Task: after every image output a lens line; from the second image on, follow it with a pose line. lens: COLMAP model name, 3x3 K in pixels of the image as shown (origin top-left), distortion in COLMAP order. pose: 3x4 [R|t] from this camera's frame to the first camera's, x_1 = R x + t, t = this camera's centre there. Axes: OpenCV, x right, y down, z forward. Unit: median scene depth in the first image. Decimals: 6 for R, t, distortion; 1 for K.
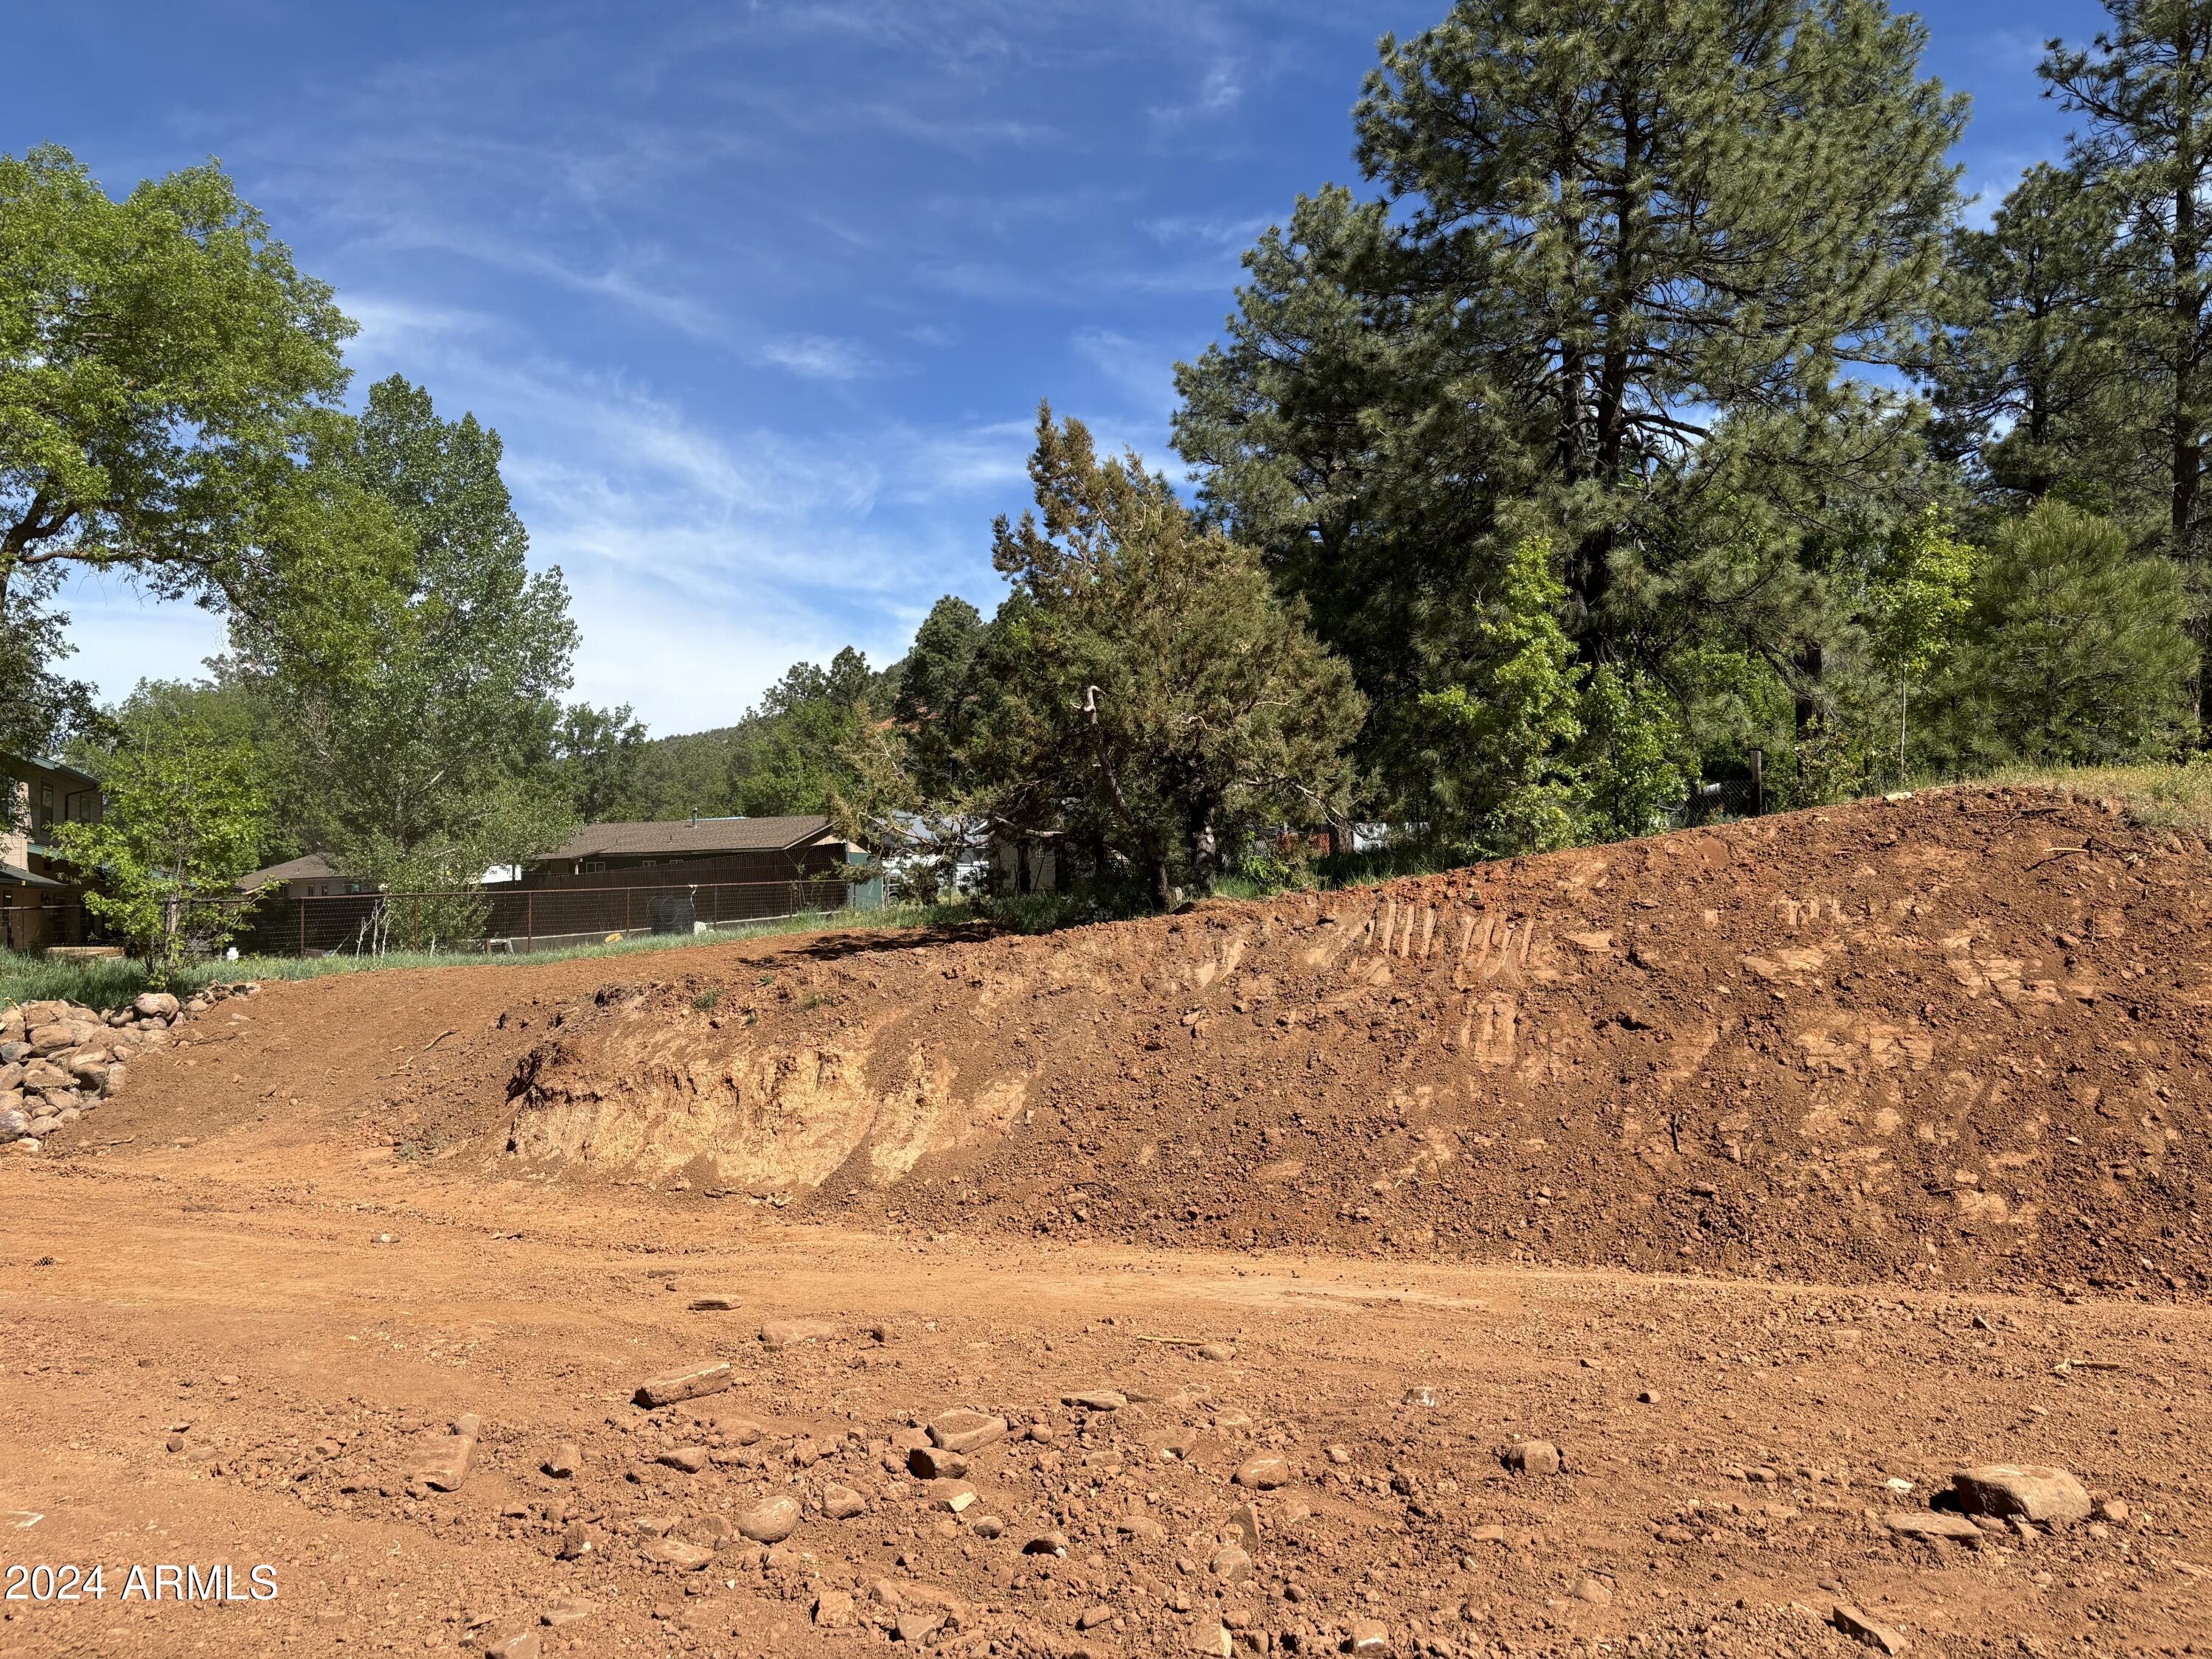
lens RADIAL K [[1674.7, 0, 1139.2], [0, 1674.7, 831.6], [0, 0, 1]] dist [0.078531, -0.084961]
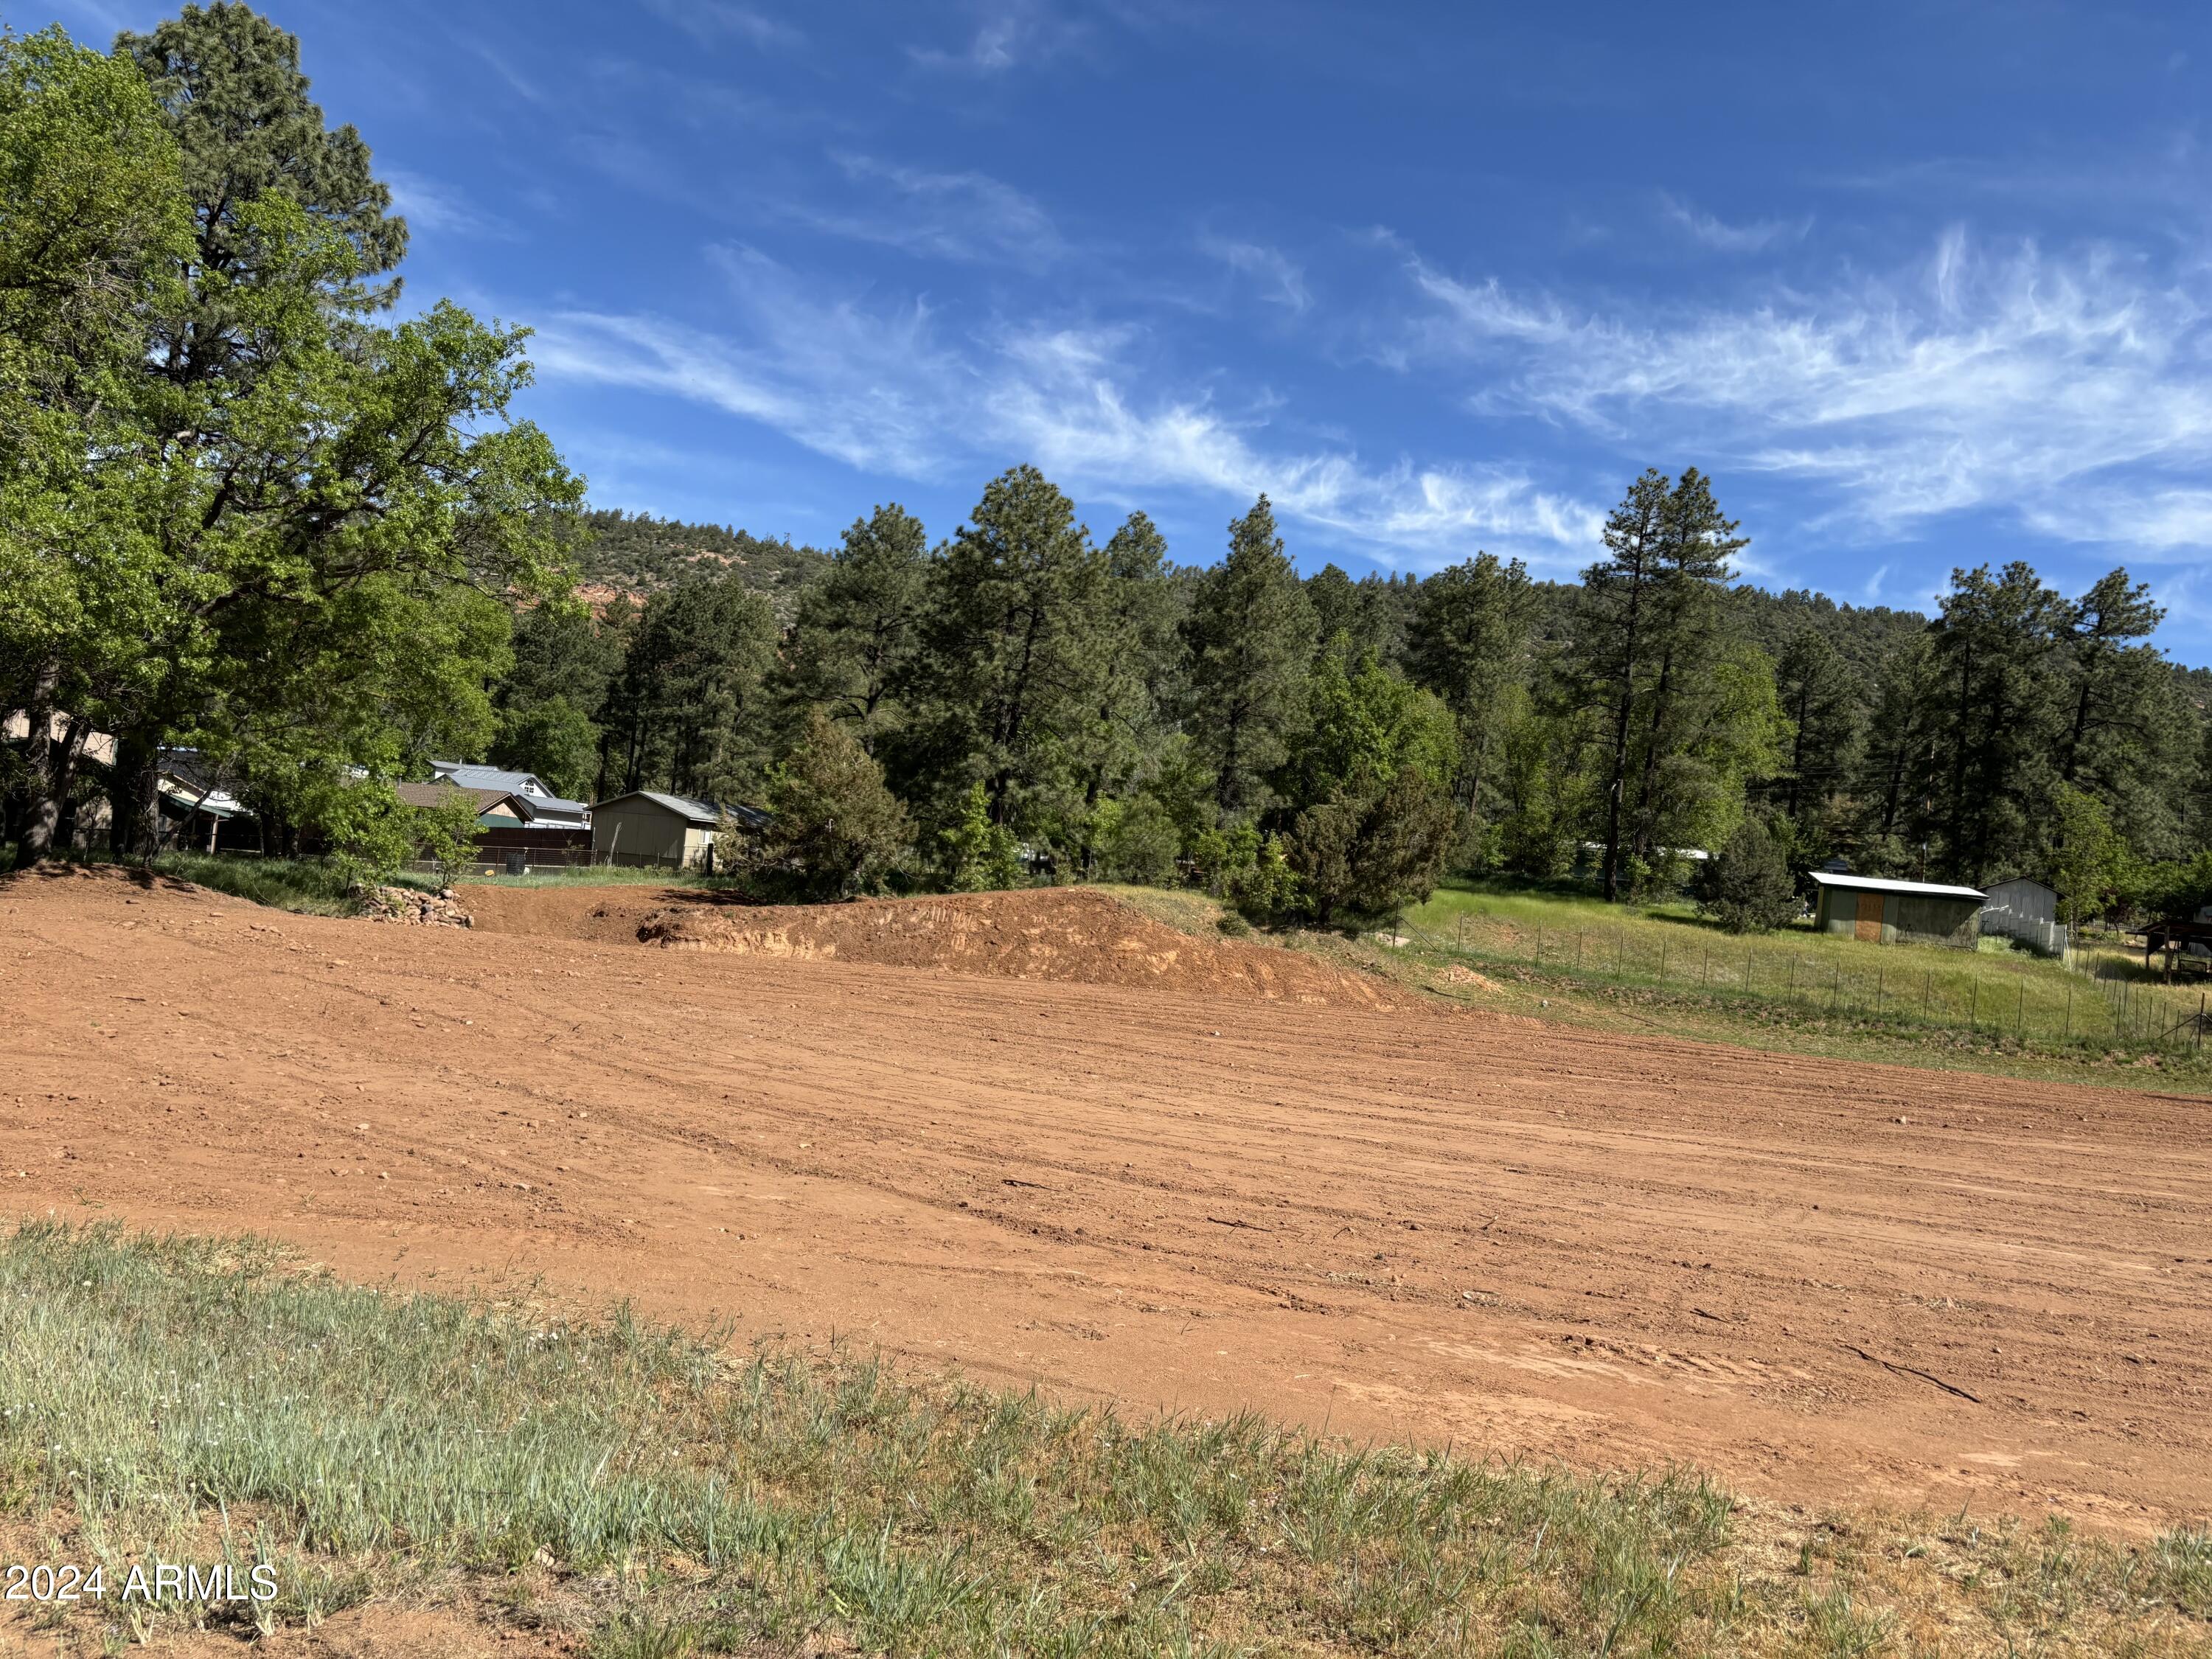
lens RADIAL K [[1674.7, 0, 1139.2], [0, 1674.7, 831.6], [0, 0, 1]] dist [0.078531, -0.084961]
pose [[0.931013, 0.113310, 0.346951, -0.703762], [-0.120172, 0.992752, -0.001750, -0.163058], [-0.344634, -0.040064, 0.937882, -2.513132]]
